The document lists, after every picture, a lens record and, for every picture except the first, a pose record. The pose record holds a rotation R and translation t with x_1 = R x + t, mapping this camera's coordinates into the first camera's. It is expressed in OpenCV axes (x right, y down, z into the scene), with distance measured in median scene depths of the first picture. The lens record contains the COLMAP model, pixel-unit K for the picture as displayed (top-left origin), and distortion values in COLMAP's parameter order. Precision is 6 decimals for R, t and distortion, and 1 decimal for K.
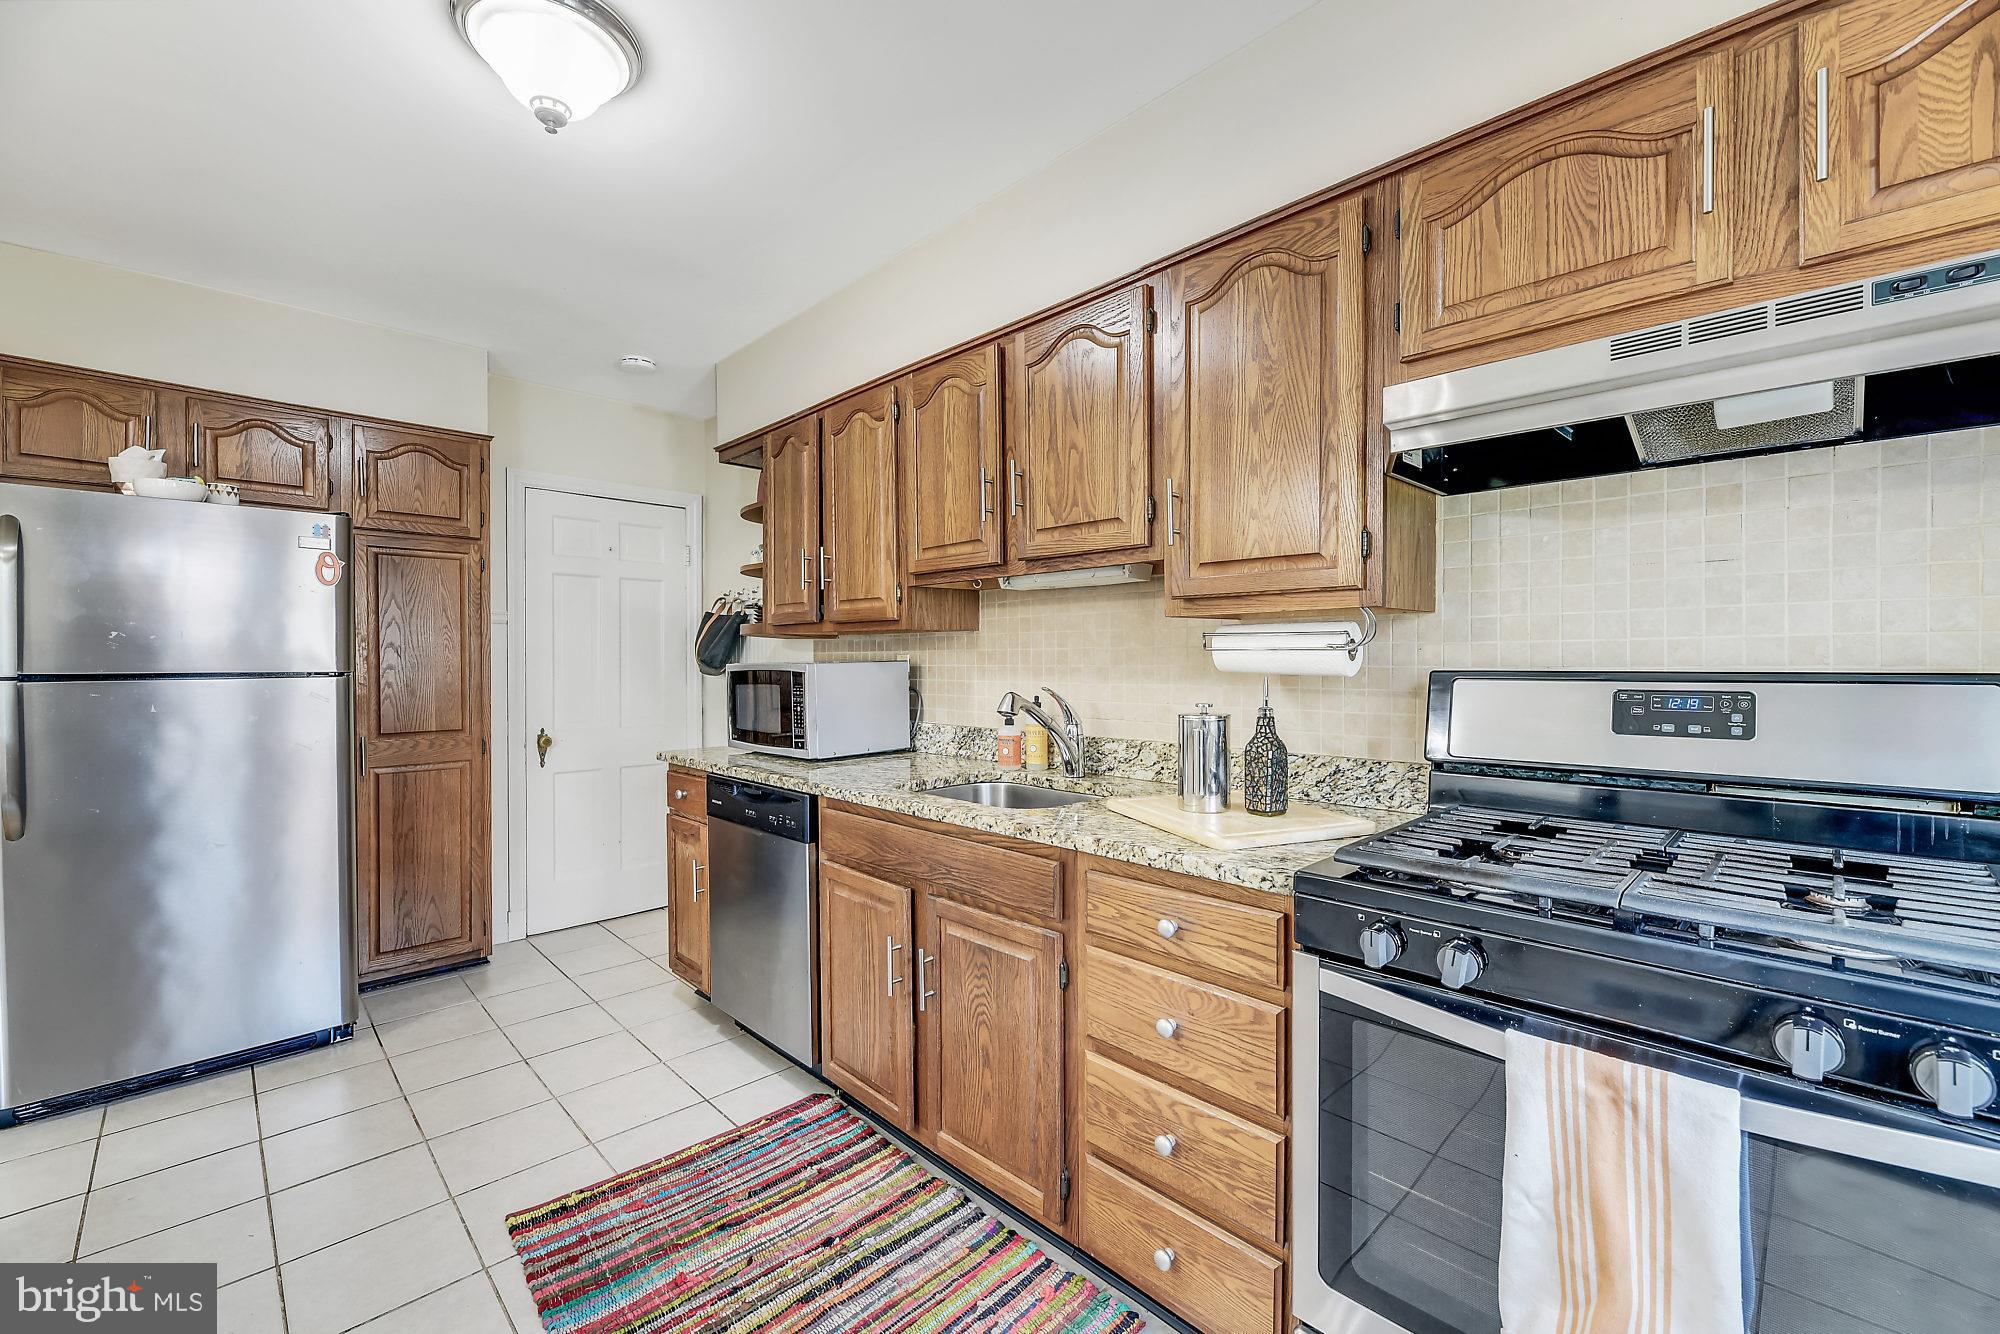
lens RADIAL K [[833.0, 0, 1072.2], [0, 833.0, 679.5], [0, 0, 1]] dist [-0.000036, -0.004453]
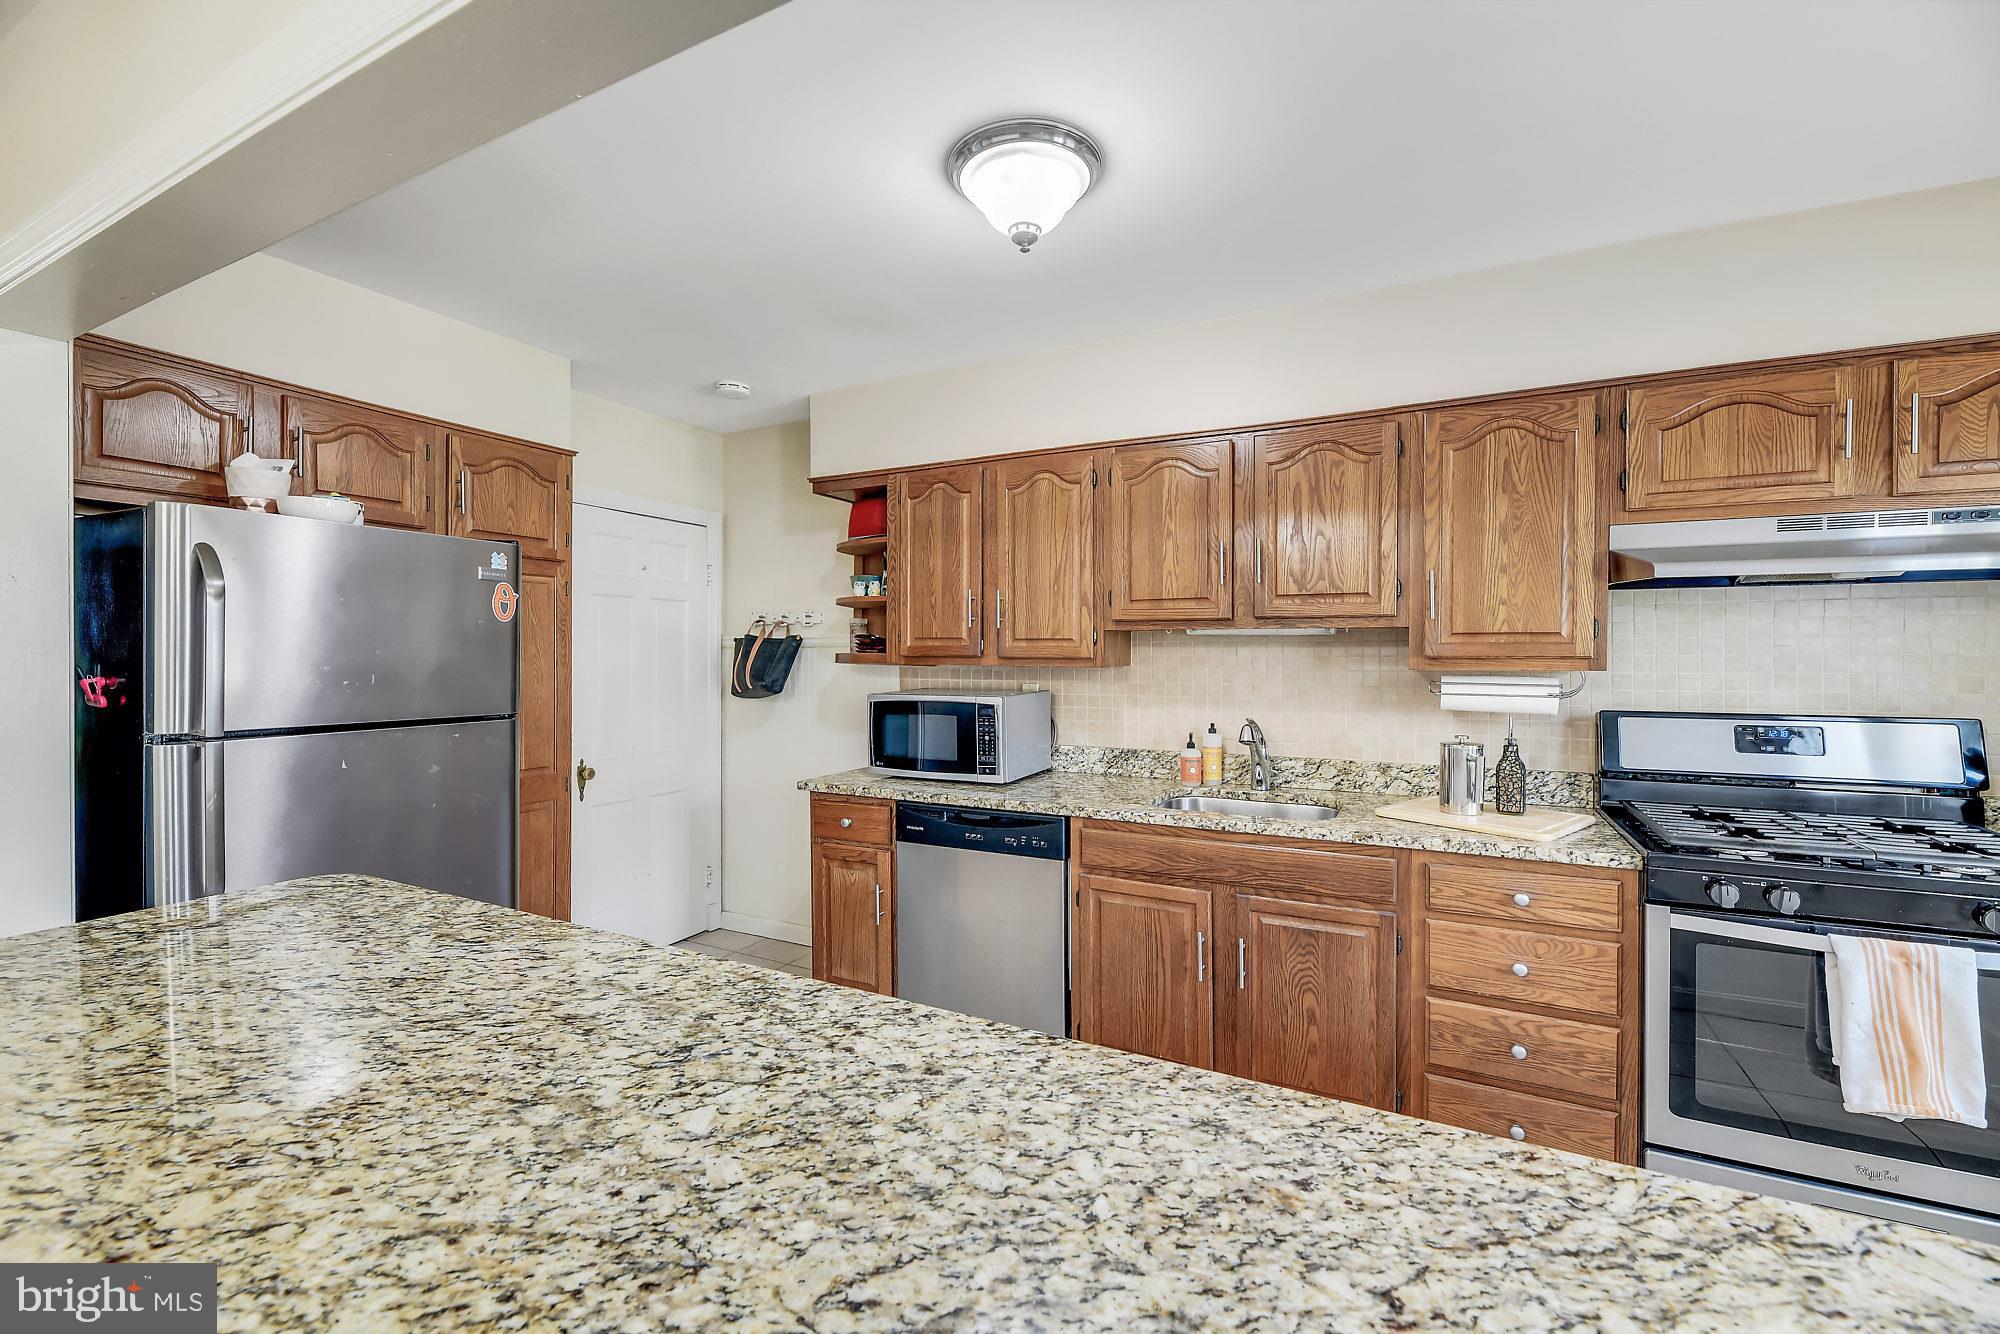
lens RADIAL K [[806.7, 0, 1064.2], [0, 806.7, 668.1], [0, 0, 1]] dist [0.001223, -0.003105]
pose [[0.950753, -0.002564, 0.309938, -0.927626], [0.004765, 0.999969, -0.006344, -0.081887], [-0.309912, 0.007509, 0.950735, -0.067734]]
